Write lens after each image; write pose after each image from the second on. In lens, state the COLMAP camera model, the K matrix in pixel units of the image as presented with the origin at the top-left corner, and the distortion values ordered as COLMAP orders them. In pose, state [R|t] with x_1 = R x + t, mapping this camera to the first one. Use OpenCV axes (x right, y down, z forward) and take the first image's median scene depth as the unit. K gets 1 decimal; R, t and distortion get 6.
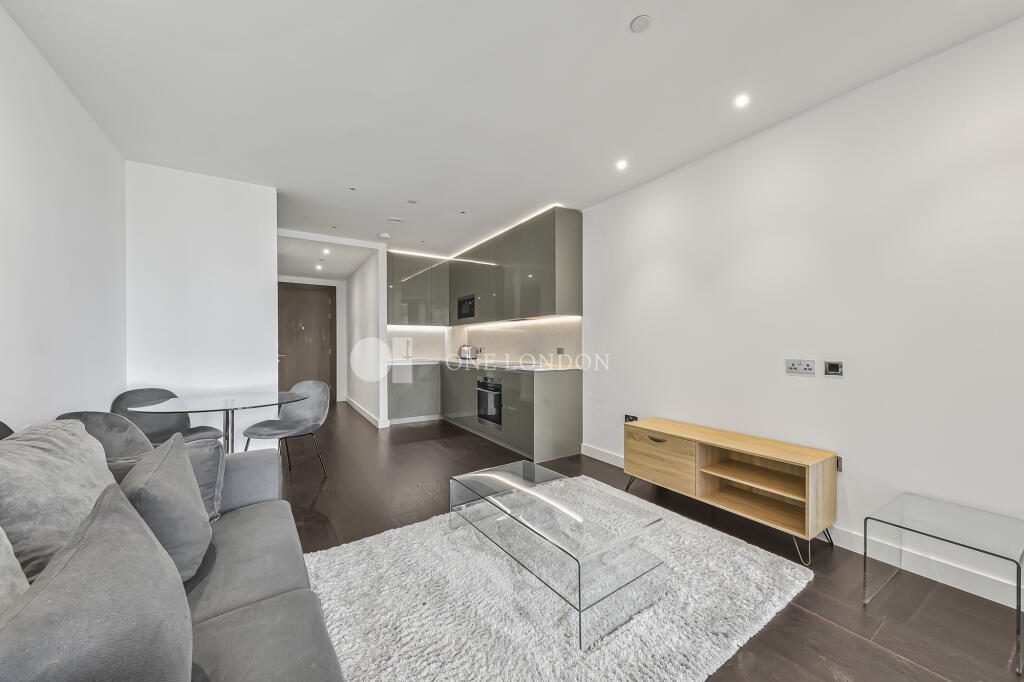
lens RADIAL K [[359.8, 0, 515.1], [0, 359.8, 341.6], [0, 0, 1]] dist [-0.000580, -0.001966]
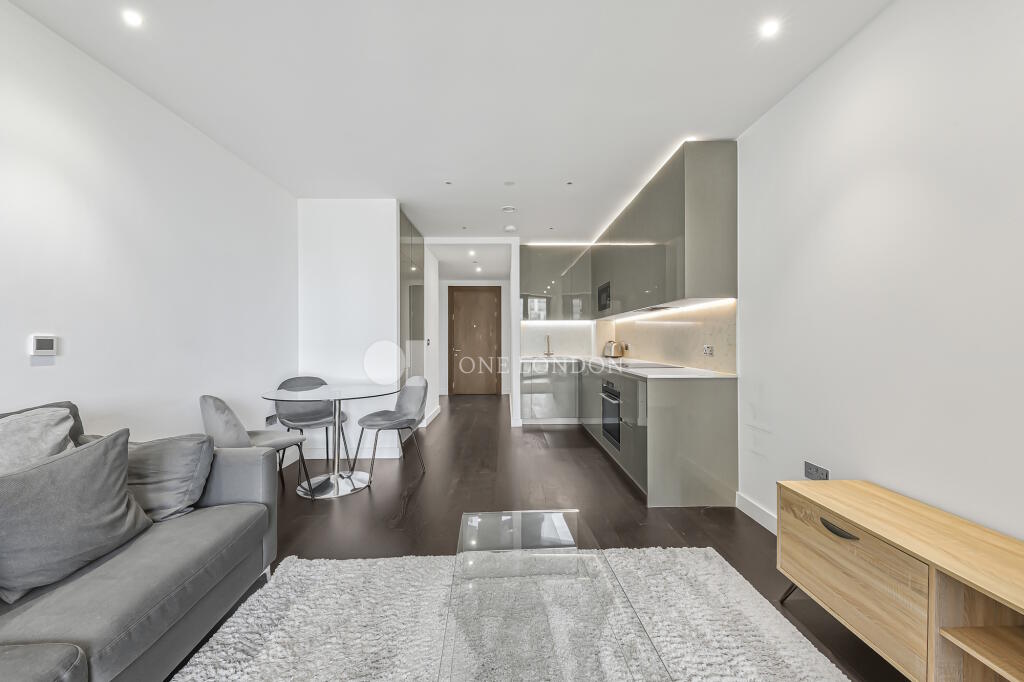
lens RADIAL K [[359.8, 0, 512.6], [0, 359.8, 336.4], [0, 0, 1]] dist [-0.000580, -0.001966]
pose [[0.850482, -0.007826, -0.525946, 0.162626], [0.007184, 0.999969, -0.003262, -0.001048], [0.525956, -0.001004, 0.850511, 0.198197]]
